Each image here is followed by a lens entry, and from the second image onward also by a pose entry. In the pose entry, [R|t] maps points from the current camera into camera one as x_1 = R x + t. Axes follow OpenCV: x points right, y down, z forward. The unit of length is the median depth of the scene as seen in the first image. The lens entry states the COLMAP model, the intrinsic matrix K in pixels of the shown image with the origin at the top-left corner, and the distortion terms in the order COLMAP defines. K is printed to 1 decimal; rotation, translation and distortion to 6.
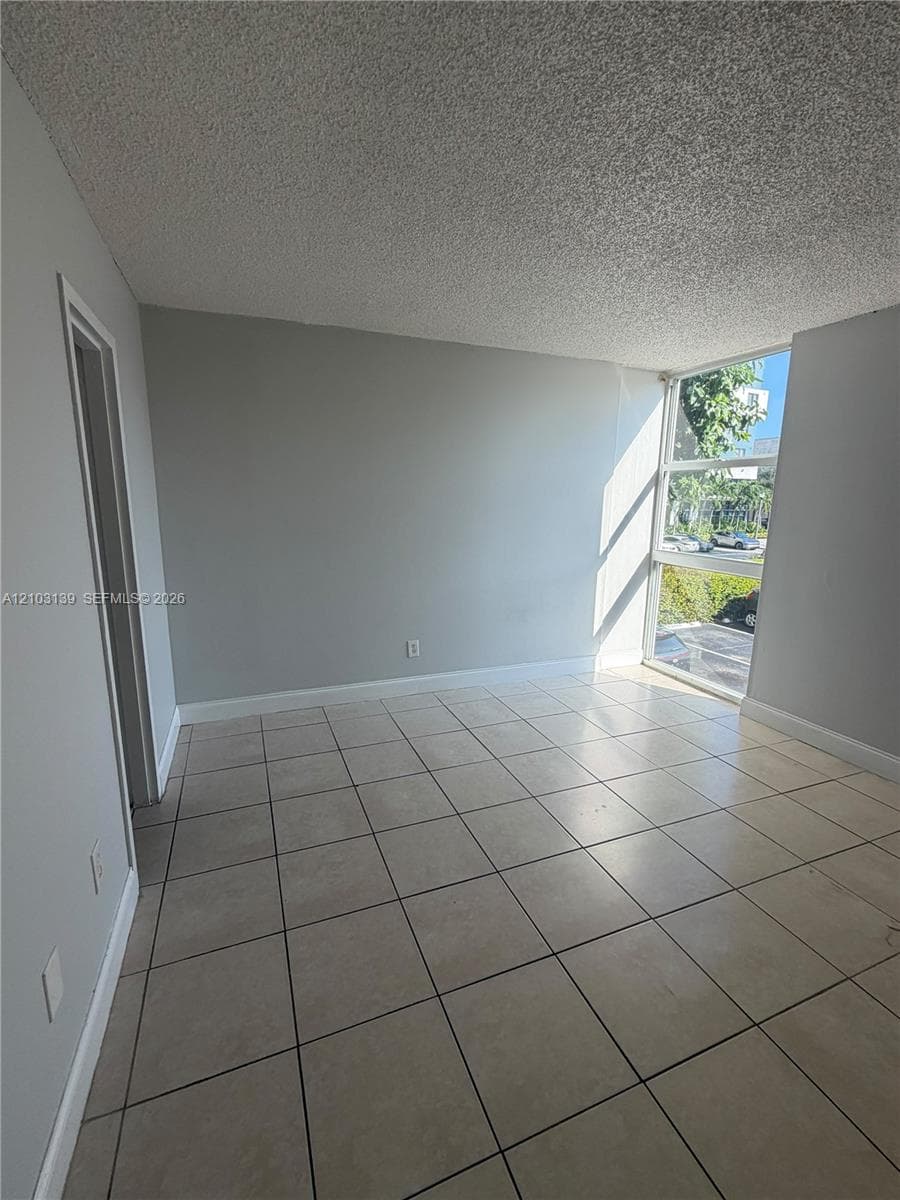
lens RADIAL K [[524.8, 0, 450.0], [0, 524.8, 600.0], [0, 0, 1]] dist [0.005191, -0.000504]
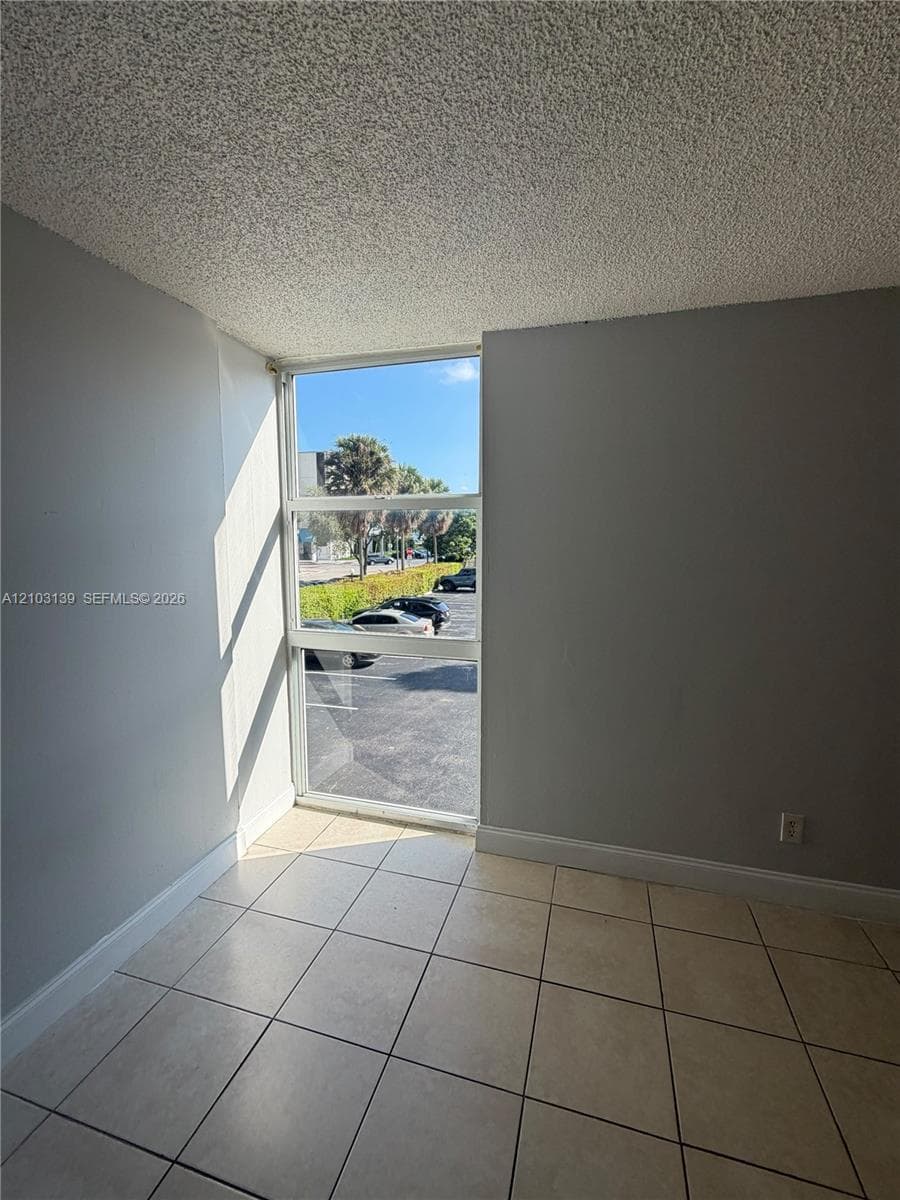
lens RADIAL K [[524.8, 0, 450.0], [0, 524.8, 600.0], [0, 0, 1]] dist [0.005191, -0.000504]
pose [[0.619091, -0.108185, 0.777832, 0.009518], [0.161104, 0.986896, 0.009038, -0.110531], [-0.768617, 0.119716, 0.628407, 0.452088]]
